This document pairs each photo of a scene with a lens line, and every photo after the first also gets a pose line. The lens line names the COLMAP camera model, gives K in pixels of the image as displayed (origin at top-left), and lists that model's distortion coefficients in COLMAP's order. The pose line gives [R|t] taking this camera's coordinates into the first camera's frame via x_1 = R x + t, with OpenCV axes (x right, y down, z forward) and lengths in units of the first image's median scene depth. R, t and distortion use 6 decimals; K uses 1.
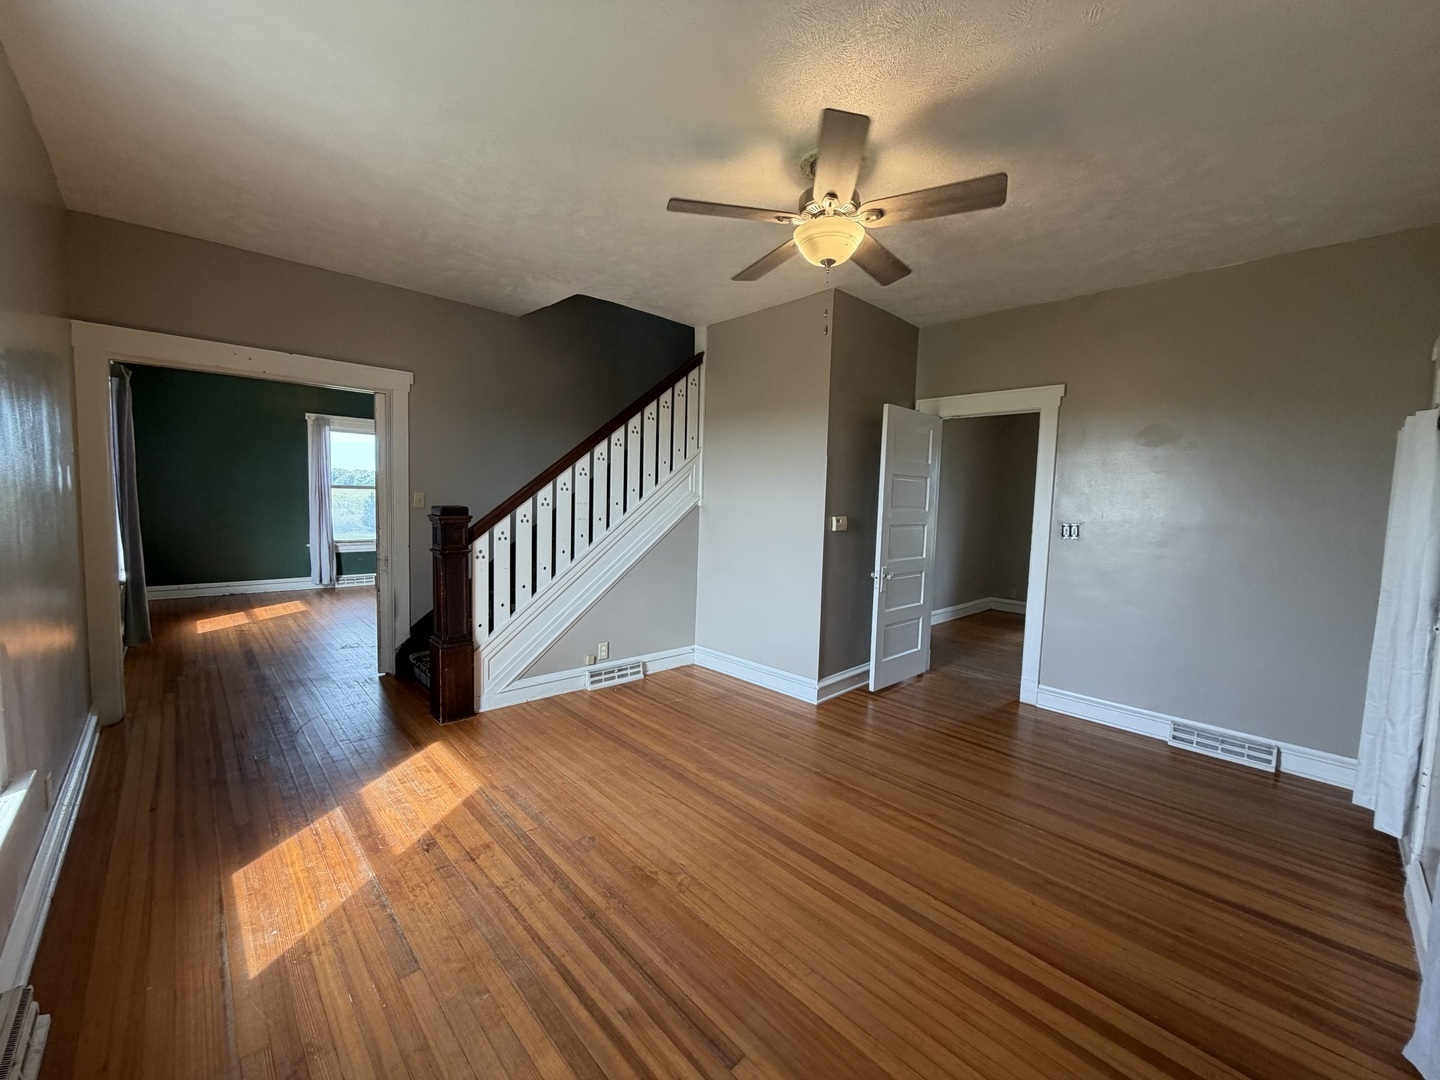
lens RADIAL K [[573.0, 0, 723.8], [0, 573.0, 540.2], [0, 0, 1]] dist [0.000710, 0.000013]
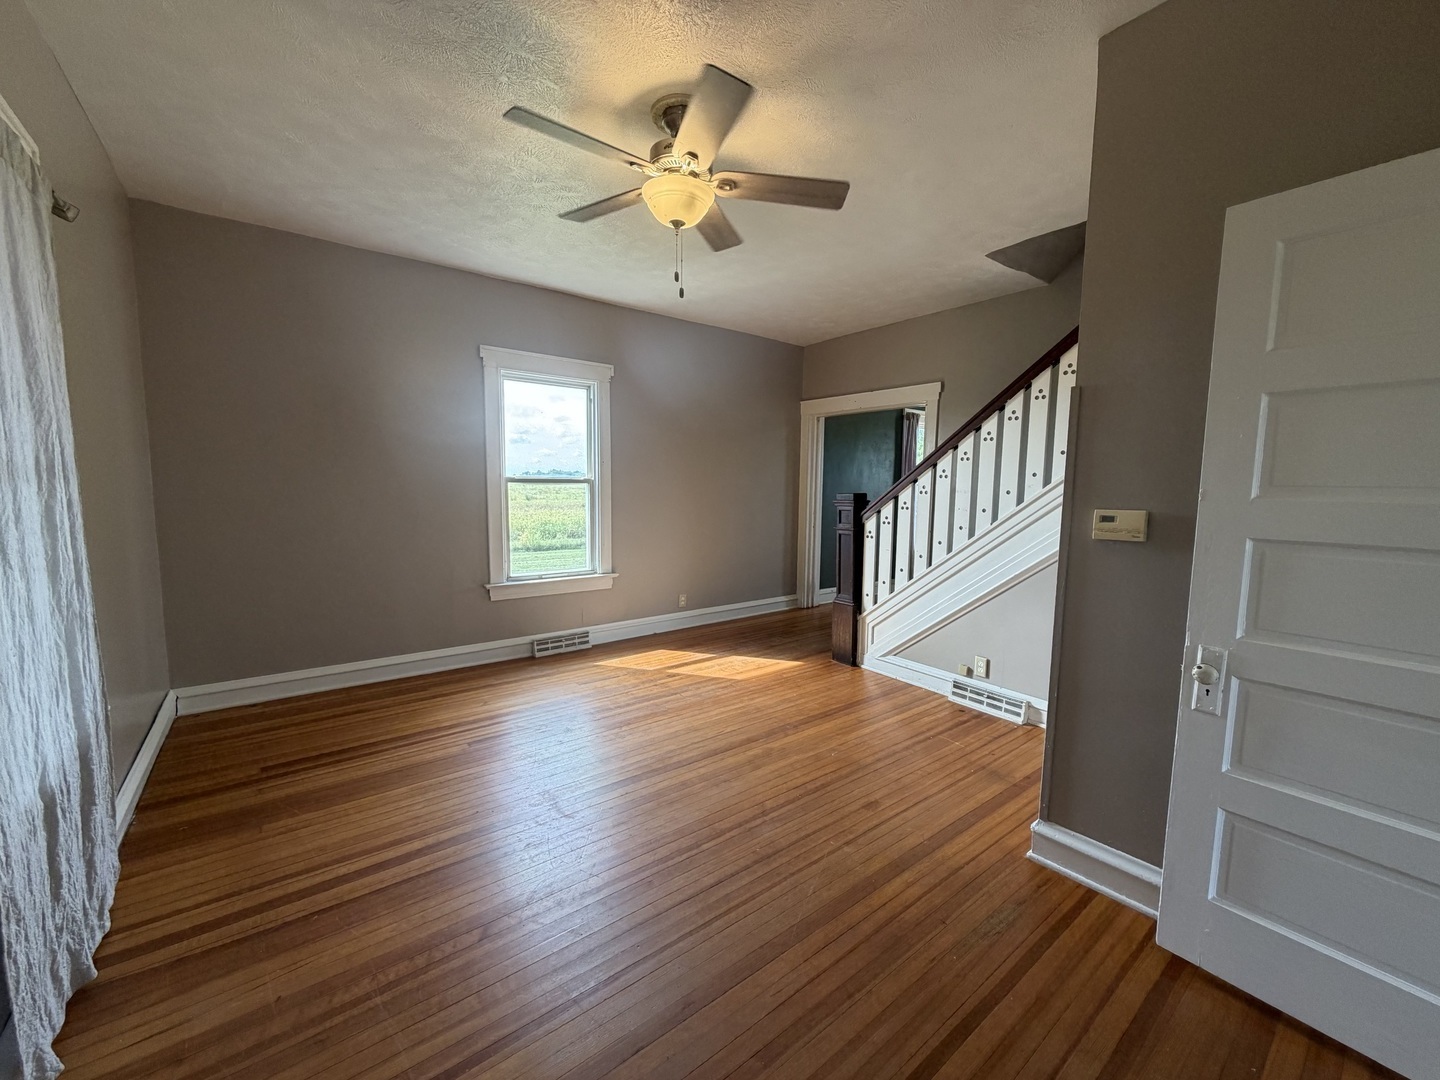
lens RADIAL K [[568.6, 0, 725.9], [0, 568.6, 538.9], [0, 0, 1]] dist [0.001237, 0.000120]
pose [[-0.095207, 0.065278, -0.993315, 0.891584], [-0.091984, 0.993002, 0.074074, -0.029841], [0.991199, 0.098422, -0.088536, 0.943873]]
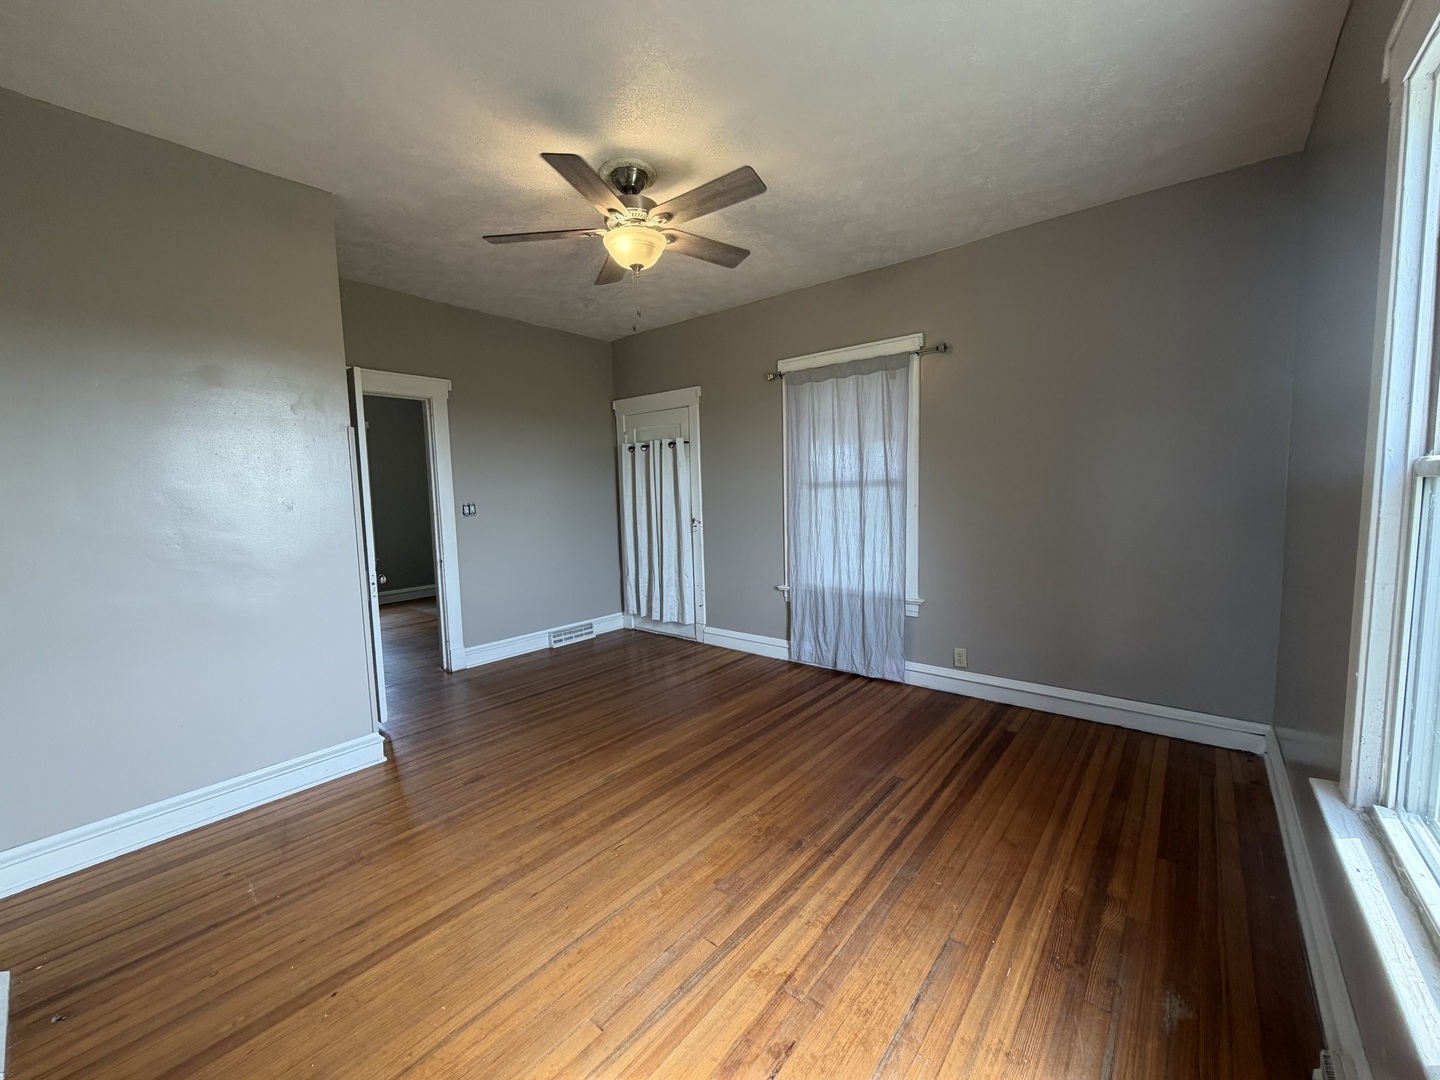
lens RADIAL K [[573.0, 0, 723.8], [0, 573.0, 540.2], [0, 0, 1]] dist [0.000710, 0.000013]
pose [[-0.122218, -0.114895, 0.985831, -0.770666], [0.096776, 0.987164, 0.127048, -0.066187], [-0.987774, 0.110932, -0.109530, 0.782833]]
